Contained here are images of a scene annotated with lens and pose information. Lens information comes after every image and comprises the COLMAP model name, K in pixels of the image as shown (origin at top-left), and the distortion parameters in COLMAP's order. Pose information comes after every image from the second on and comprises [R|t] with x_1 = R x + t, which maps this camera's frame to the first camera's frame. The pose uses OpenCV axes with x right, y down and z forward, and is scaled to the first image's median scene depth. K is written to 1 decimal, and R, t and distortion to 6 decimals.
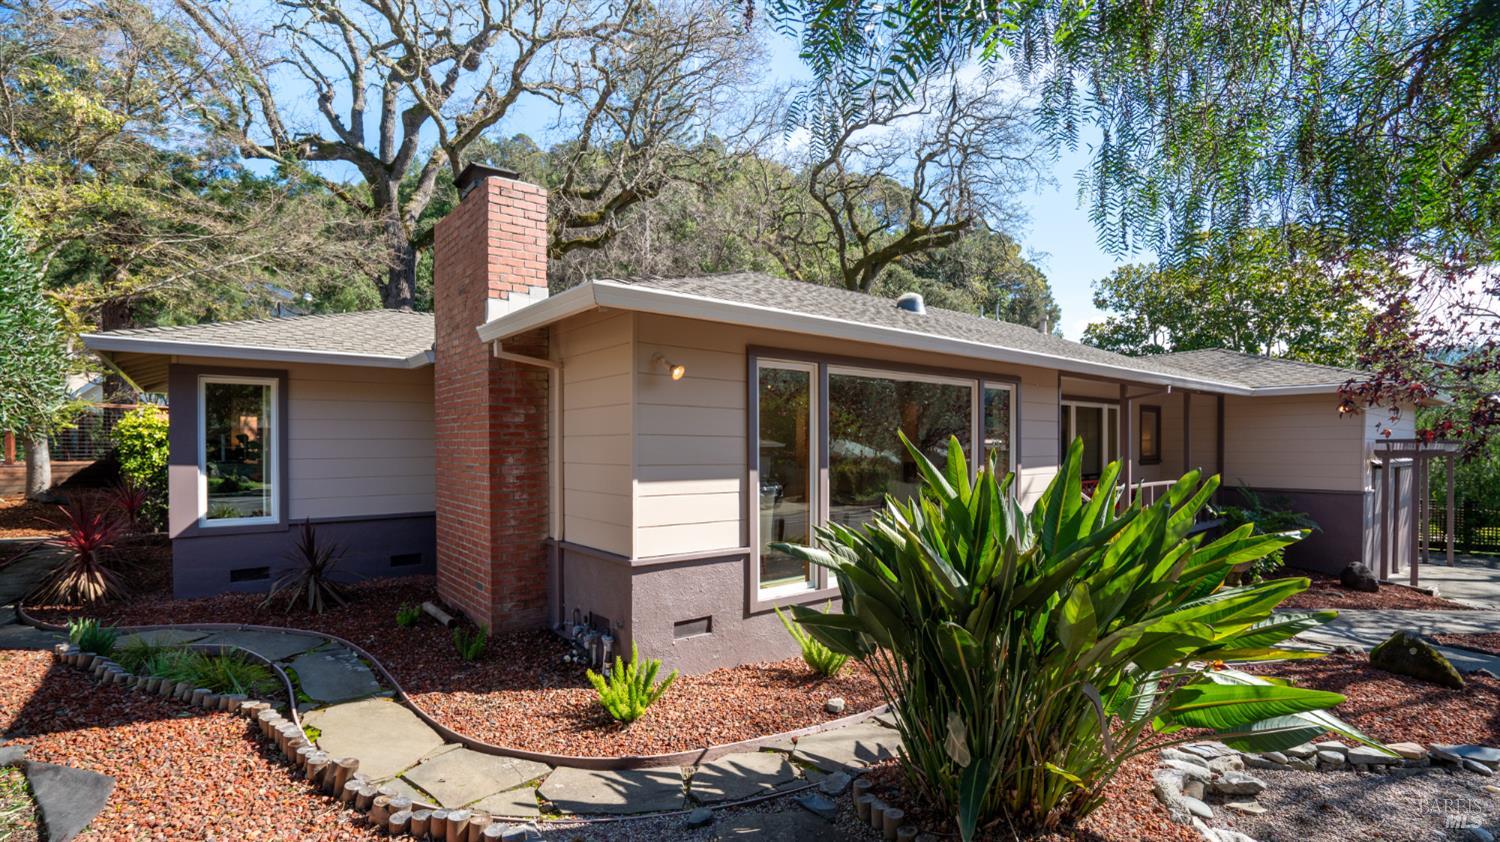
lens RADIAL K [[708.3, 0, 750.0], [0, 708.3, 421.0], [0, 0, 1]] dist [-0.000803, 0.000018]
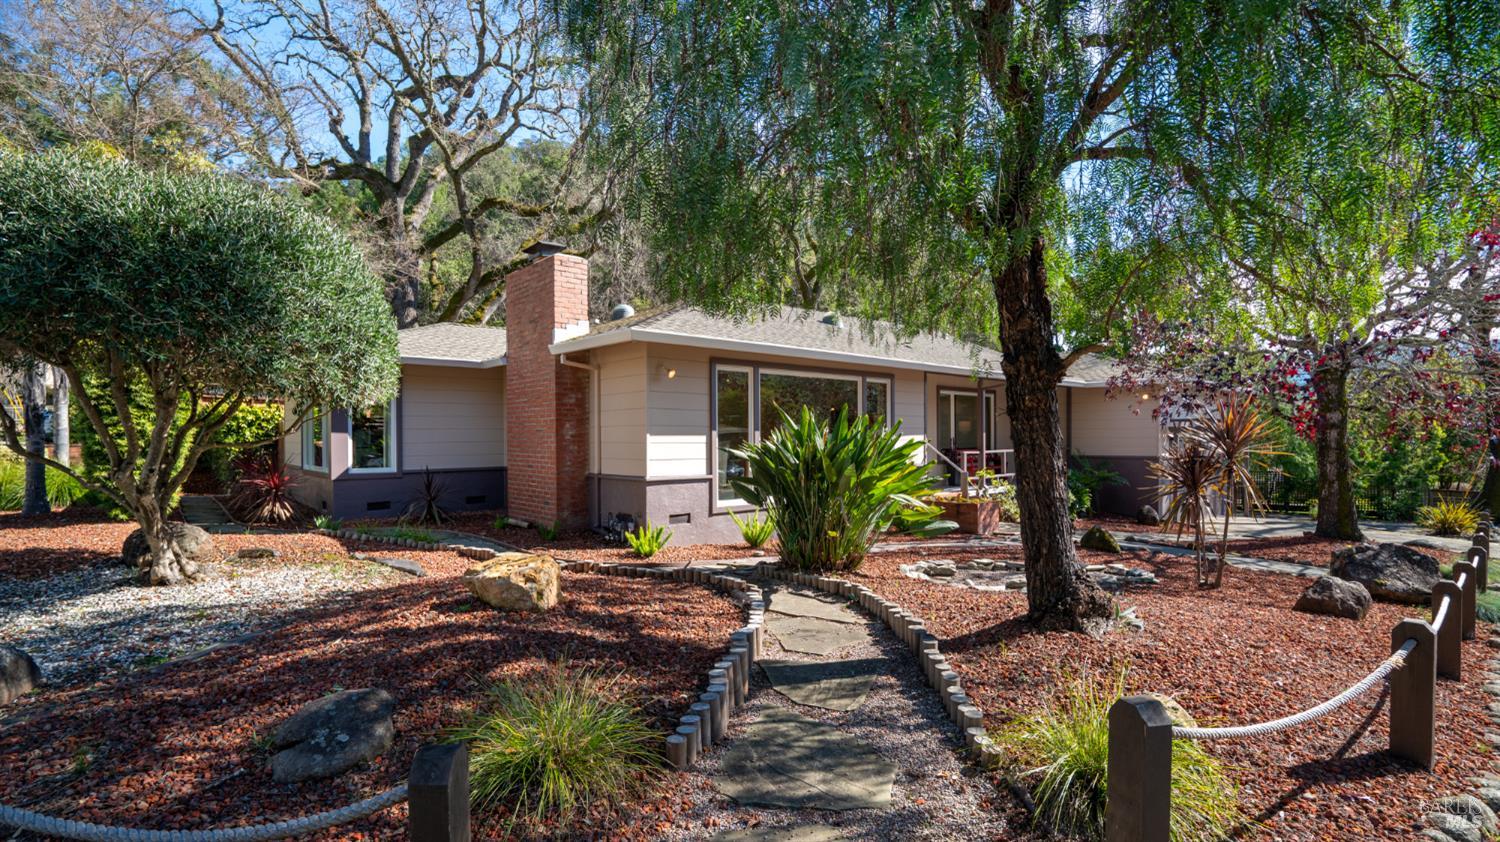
lens RADIAL K [[708.3, 0, 750.0], [0, 708.3, 421.0], [0, 0, 1]] dist [-0.000803, 0.000018]
pose [[0.998918, -0.001382, 0.046496, 0.010302], [0.000837, 0.999931, 0.011755, 0.024605], [-0.046509, -0.011703, 0.998849, -0.645611]]
